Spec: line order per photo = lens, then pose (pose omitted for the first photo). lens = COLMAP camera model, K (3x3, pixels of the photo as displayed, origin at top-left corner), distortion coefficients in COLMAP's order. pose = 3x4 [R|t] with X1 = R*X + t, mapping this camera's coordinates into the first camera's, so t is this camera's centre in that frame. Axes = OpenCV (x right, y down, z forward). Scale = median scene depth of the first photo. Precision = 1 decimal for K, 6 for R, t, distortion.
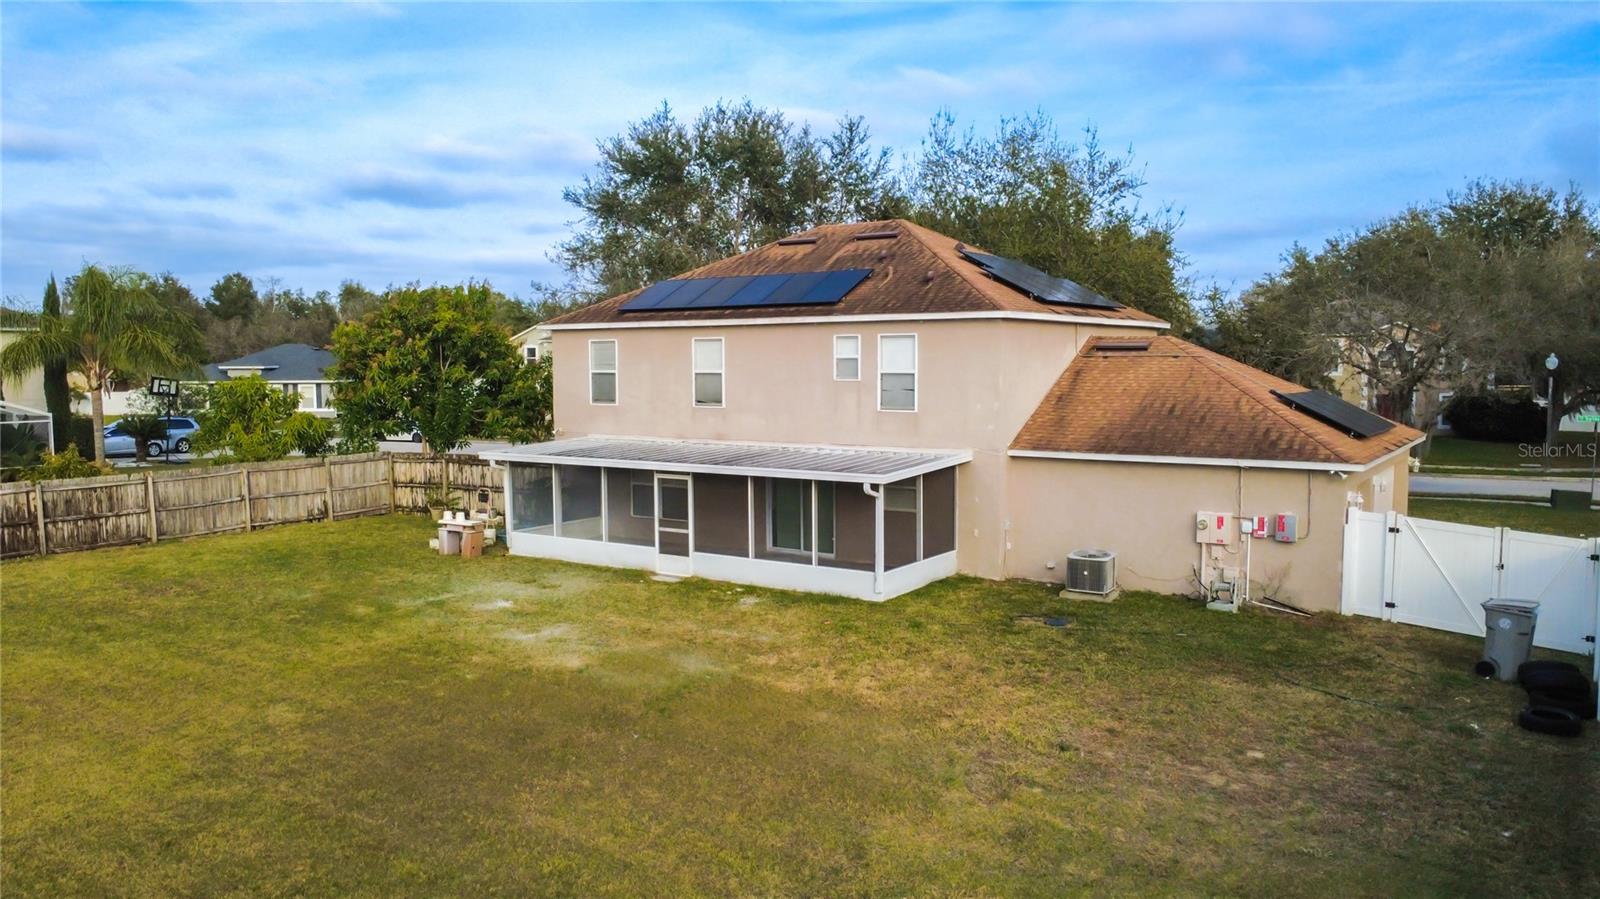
lens RADIAL K [[1141.1, 0, 810.6], [0, 1141.1, 450.1], [0, 0, 1]] dist [0.004002, -0.004626]
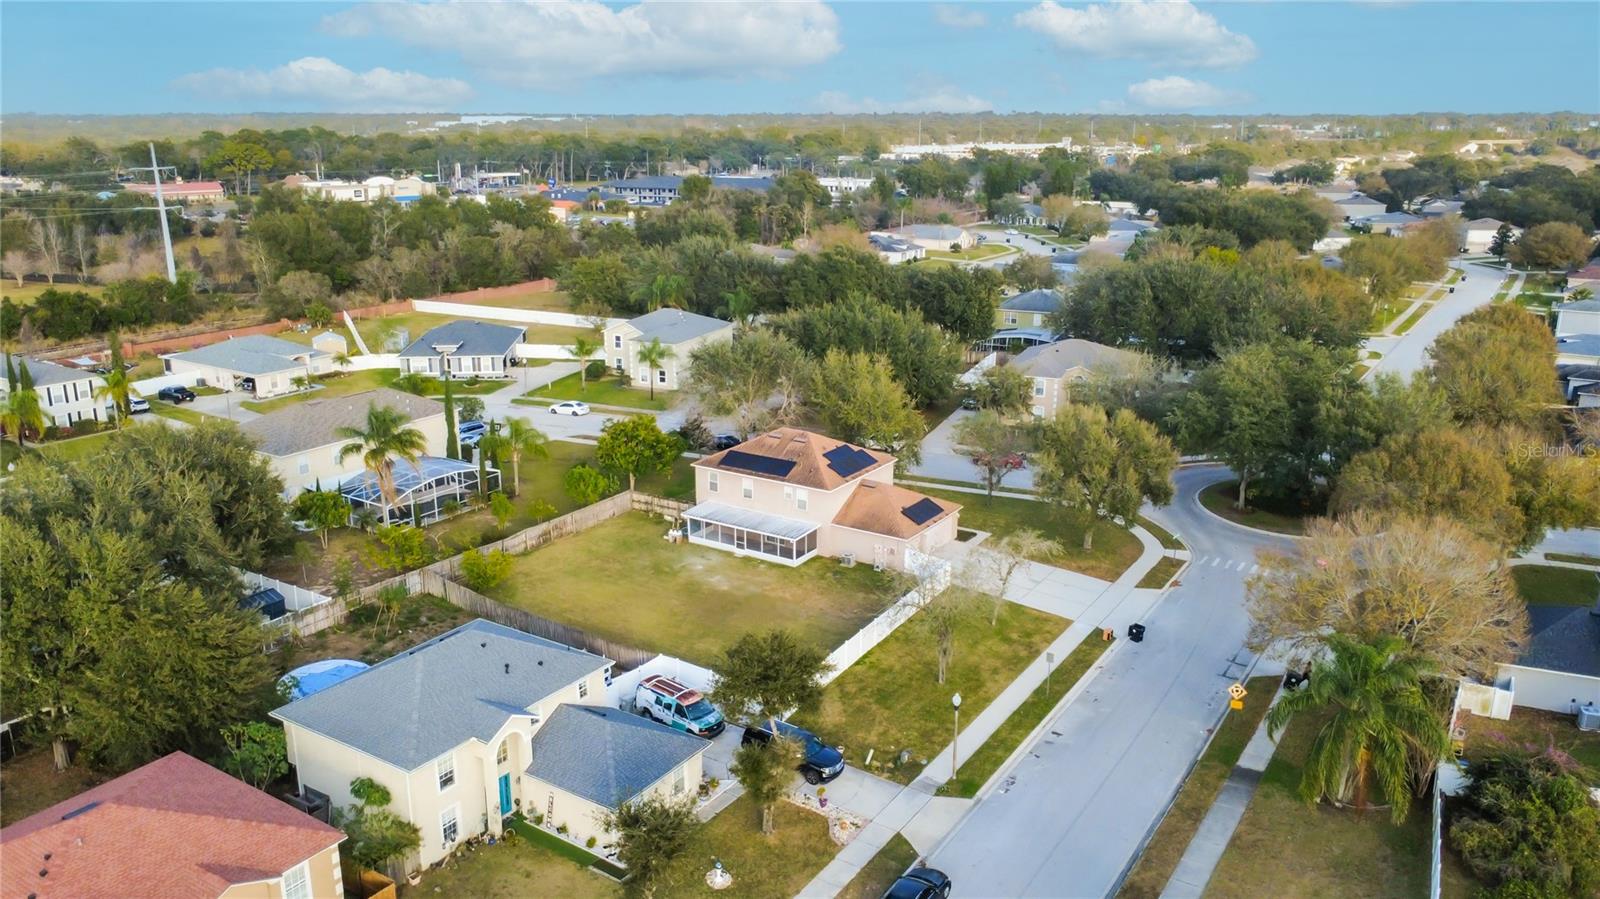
lens RADIAL K [[1141.1, 0, 810.6], [0, 1141.1, 450.1], [0, 0, 1]] dist [0.004002, -0.004626]
pose [[0.999917, 0.003060, 0.012543, 0.060144], [-0.005427, 0.981123, 0.193307, -0.957638], [-0.011715, -0.193359, 0.981058, -2.615331]]
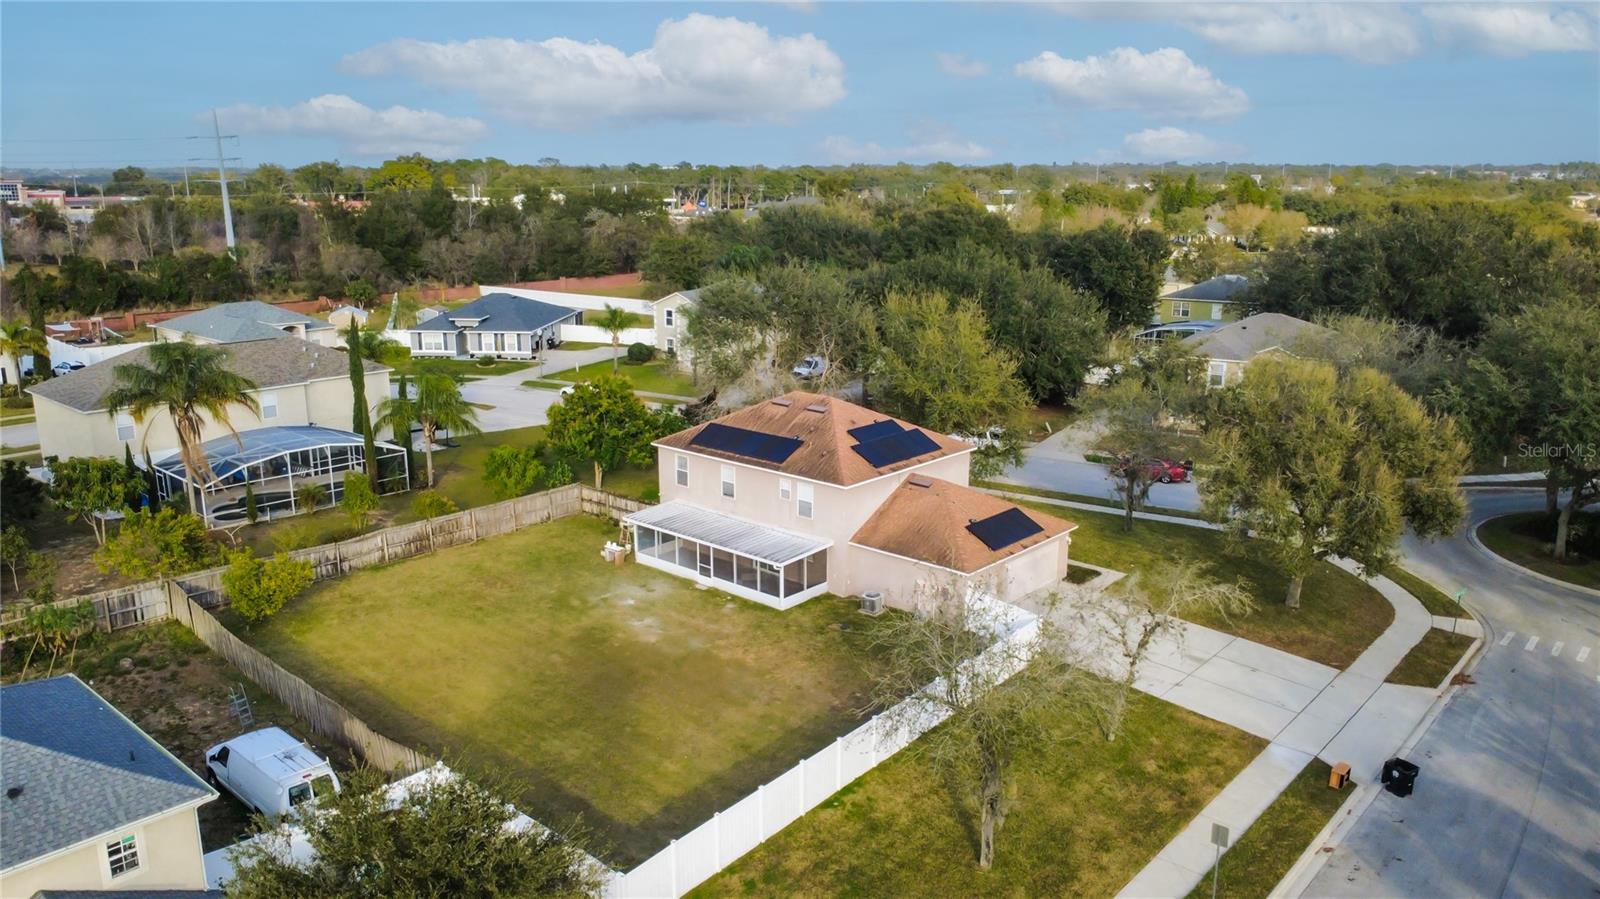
lens RADIAL K [[1141.1, 0, 810.6], [0, 1141.1, 450.1], [0, 0, 1]] dist [0.004002, -0.004626]
pose [[0.990419, 0.038663, -0.132576, 0.390752], [-0.017551, 0.987466, 0.156855, -0.531482], [0.136979, -0.153025, 0.978683, -1.188950]]
